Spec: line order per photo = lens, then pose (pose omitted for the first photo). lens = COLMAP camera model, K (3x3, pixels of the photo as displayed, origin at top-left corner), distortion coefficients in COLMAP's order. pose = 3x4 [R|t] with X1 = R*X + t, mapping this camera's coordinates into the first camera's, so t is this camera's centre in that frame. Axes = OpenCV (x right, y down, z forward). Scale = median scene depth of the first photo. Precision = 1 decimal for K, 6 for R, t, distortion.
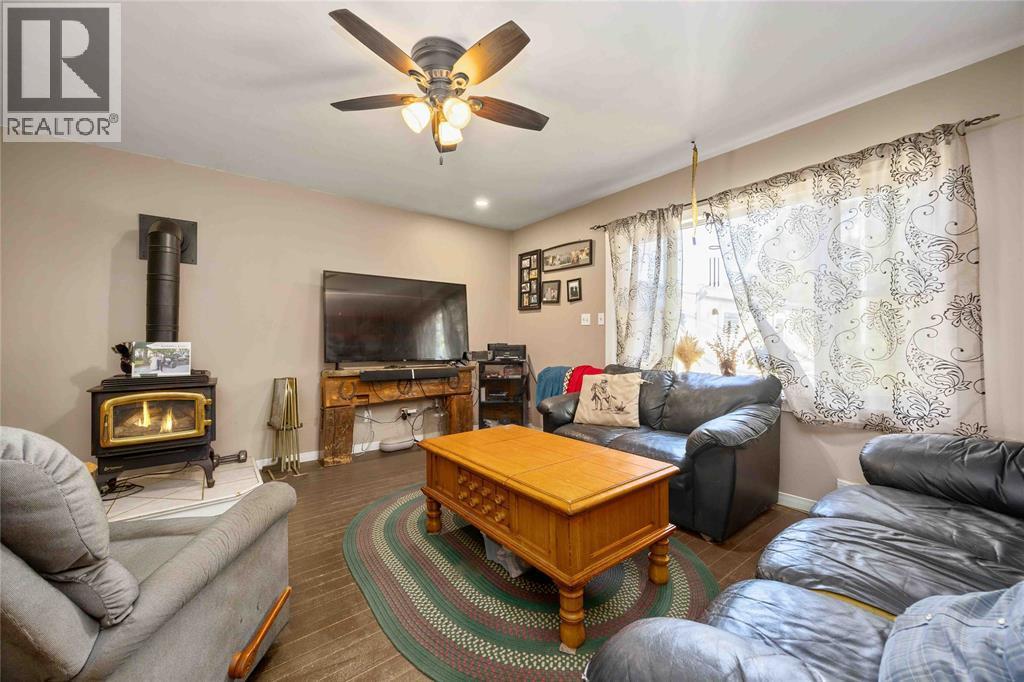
lens RADIAL K [[391.1, 0, 511.4], [0, 391.1, 339.1], [0, 0, 1]] dist [-0.001394, 0.000385]
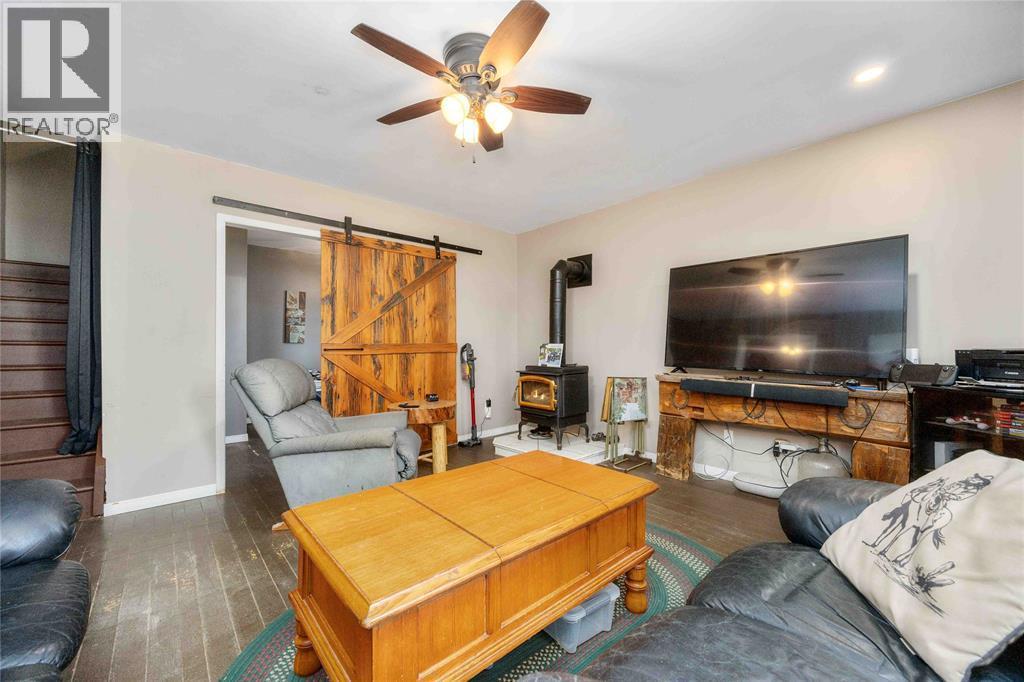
lens RADIAL K [[391.1, 0, 510.3], [0, 391.1, 344.5], [0, 0, 1]] dist [-0.001394, 0.000385]
pose [[0.065106, 0.007301, -0.997852, 0.443198], [0.004960, 0.999959, 0.007640, -0.001529], [0.997866, -0.005446, 0.065067, 0.546364]]
